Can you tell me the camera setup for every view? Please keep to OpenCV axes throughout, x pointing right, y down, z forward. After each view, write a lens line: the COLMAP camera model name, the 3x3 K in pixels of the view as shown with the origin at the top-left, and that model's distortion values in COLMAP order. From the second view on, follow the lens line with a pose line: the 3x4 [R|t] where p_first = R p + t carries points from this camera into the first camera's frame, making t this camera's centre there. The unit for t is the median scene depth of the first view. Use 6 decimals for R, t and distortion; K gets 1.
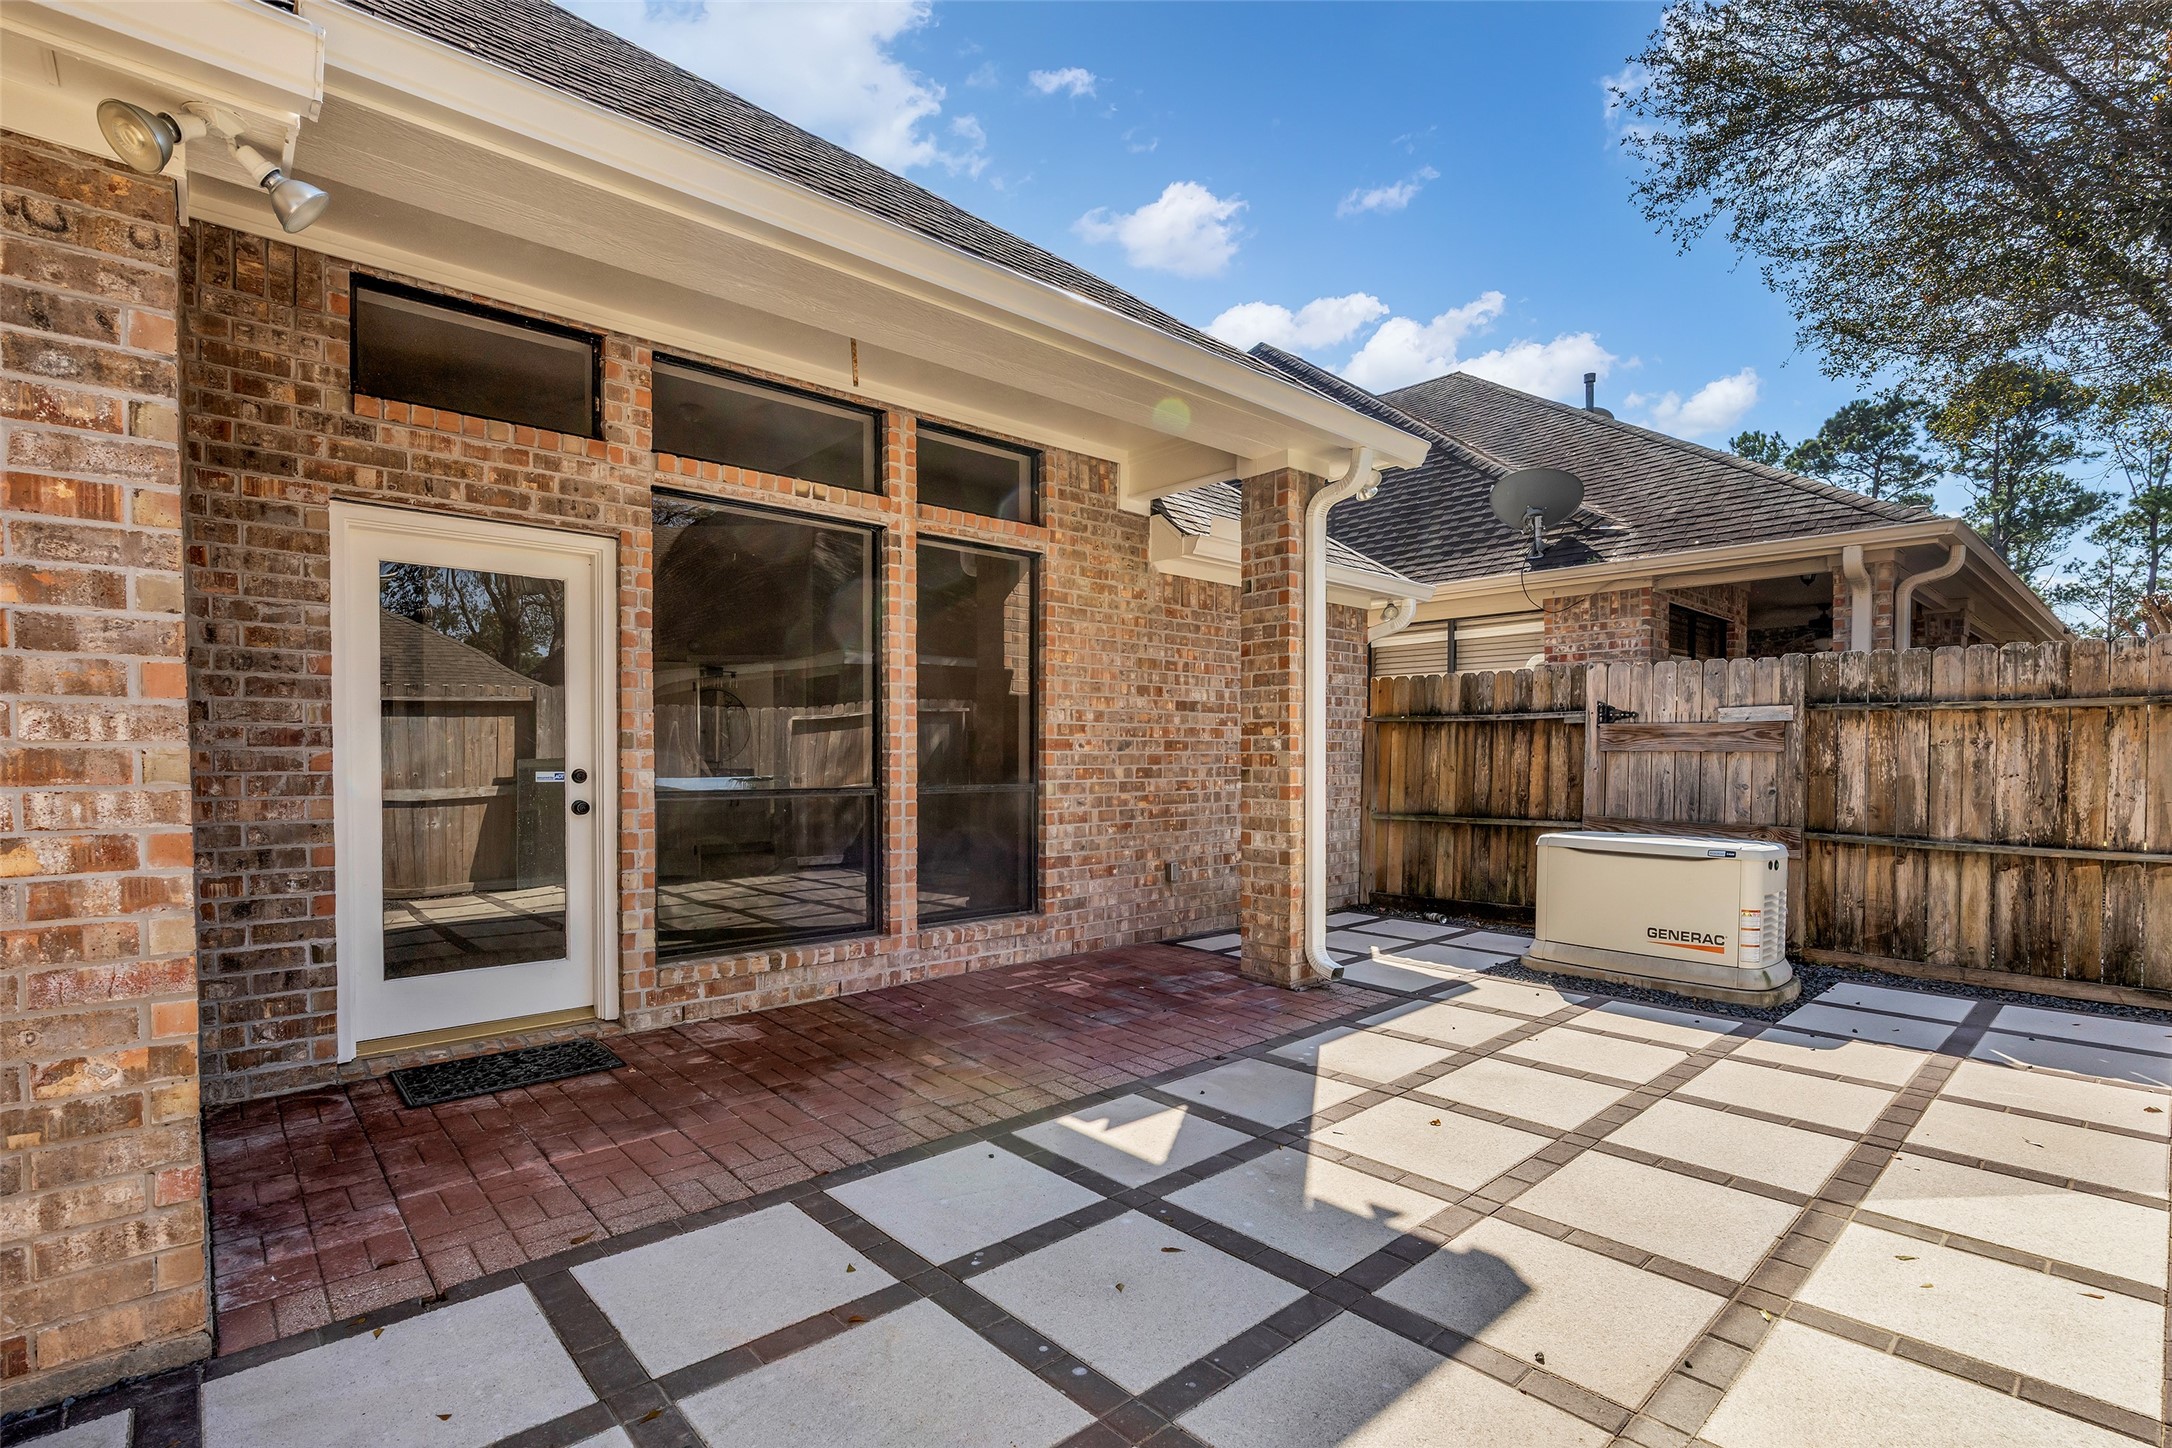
lens RADIAL K [[1015.2, 0, 1086.5], [0, 1015.2, 774.1], [0, 0, 1]] dist [-0.015225, 0.000139]
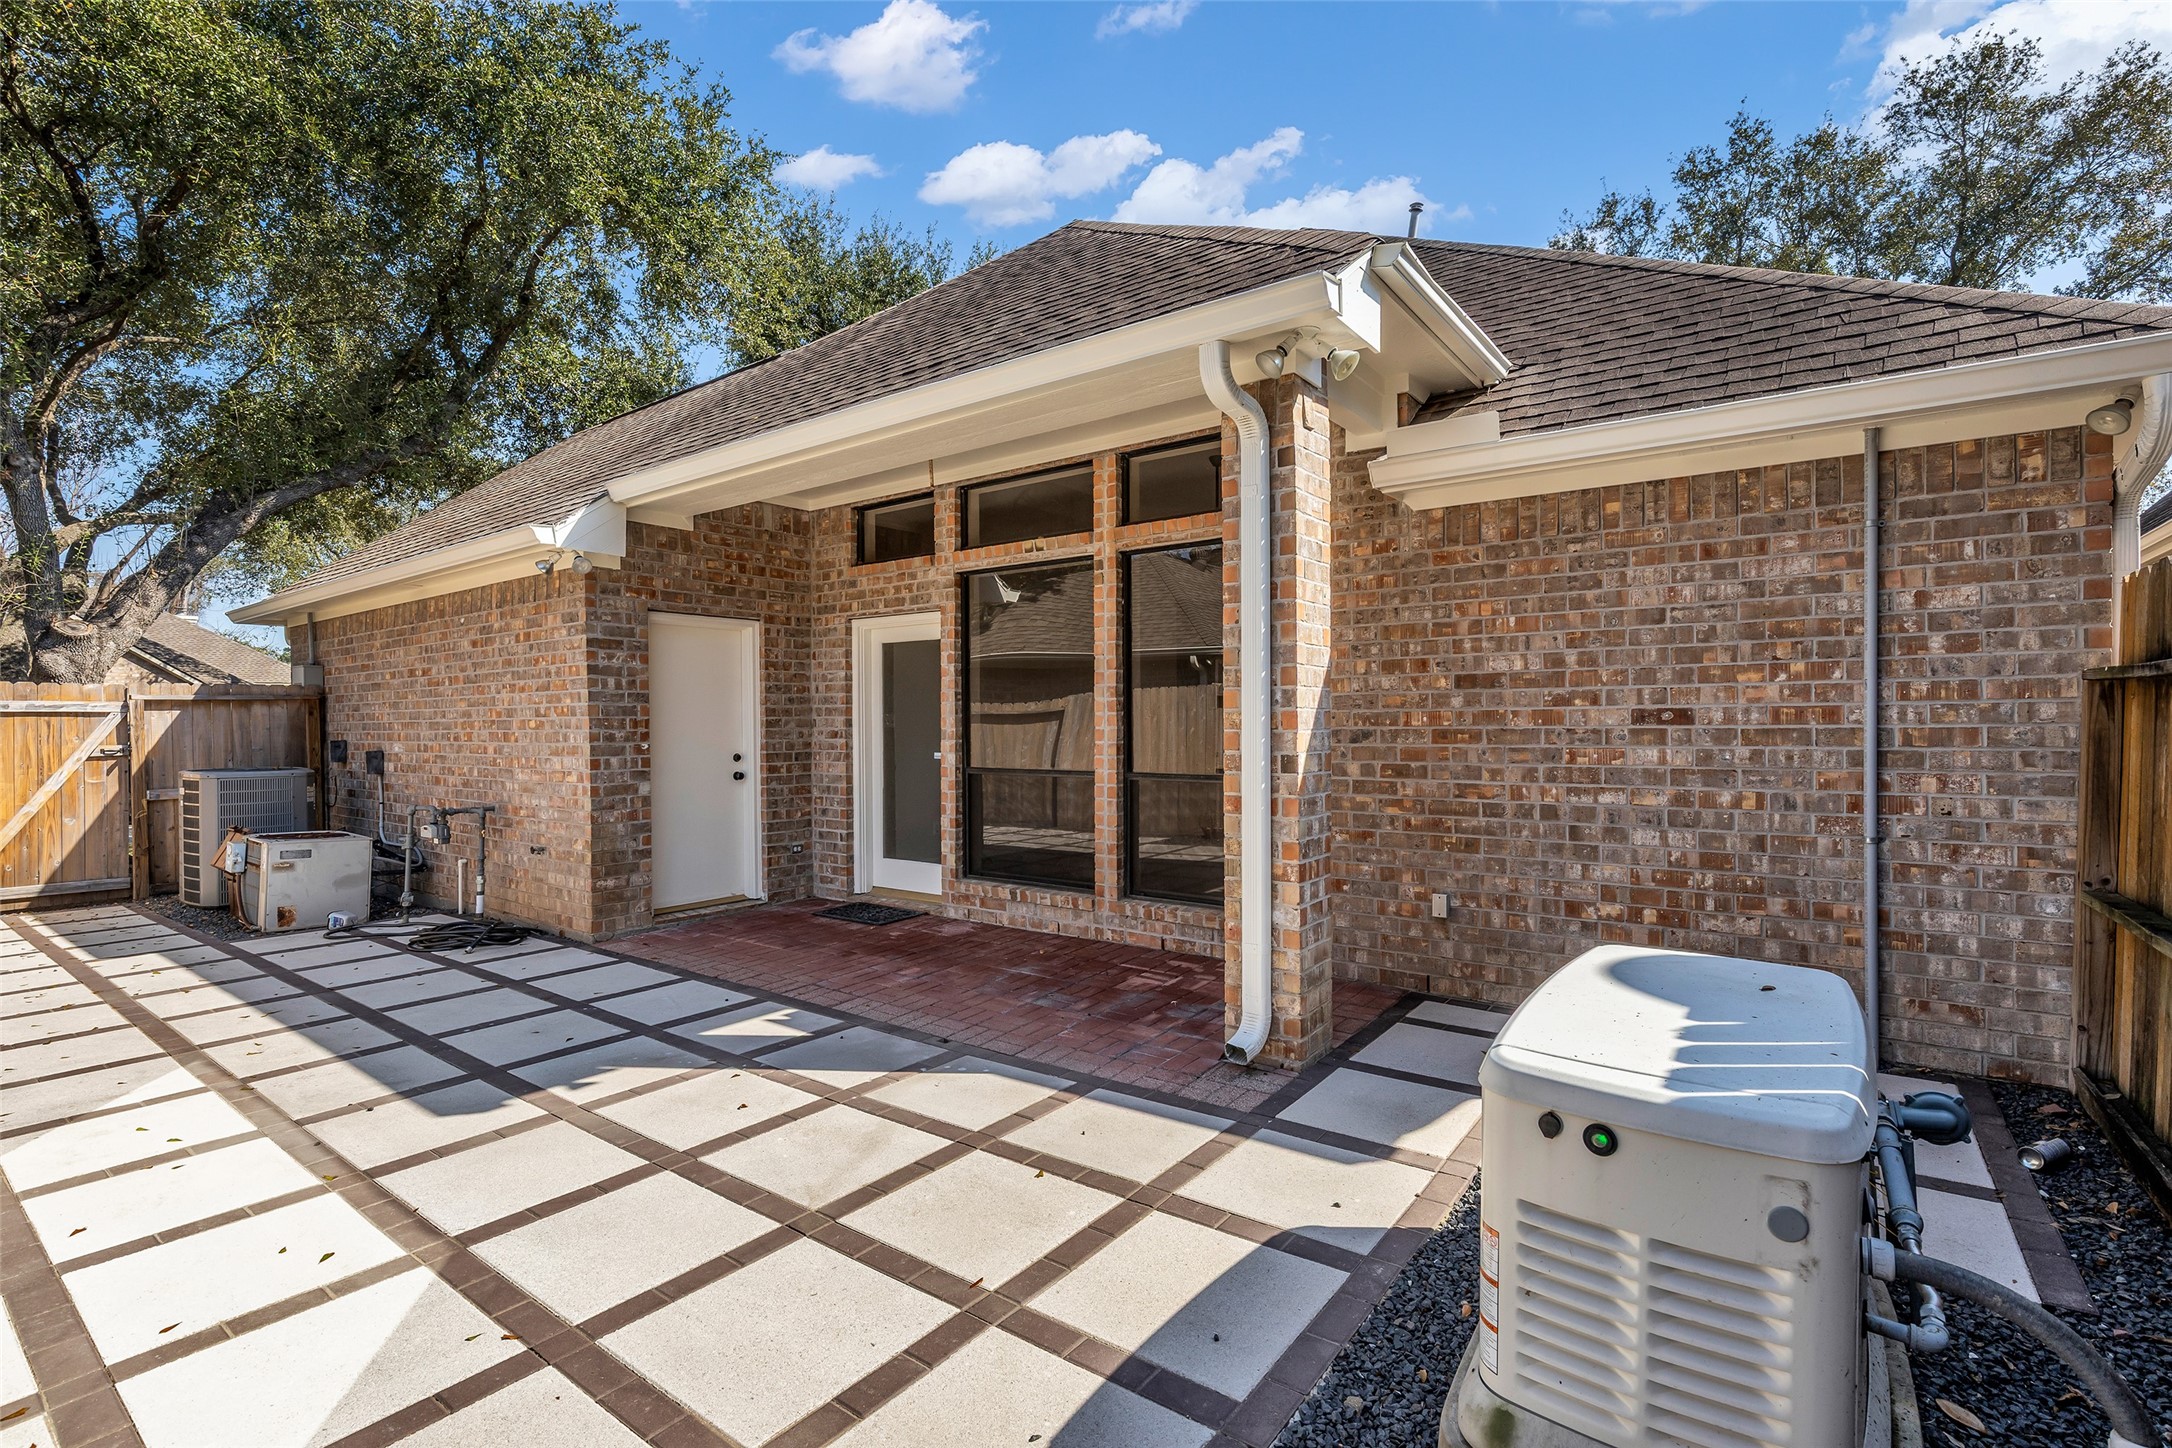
lens RADIAL K [[999.9, 0, 1078.8], [0, 999.9, 729.3], [0, 0, 1]] dist [-0.012963, -0.000259]
pose [[0.181326, 0.004861, -0.983411, 1.120897], [-0.011628, 0.999928, 0.002799, -0.047636], [0.983354, 0.010927, 0.181369, 0.896730]]
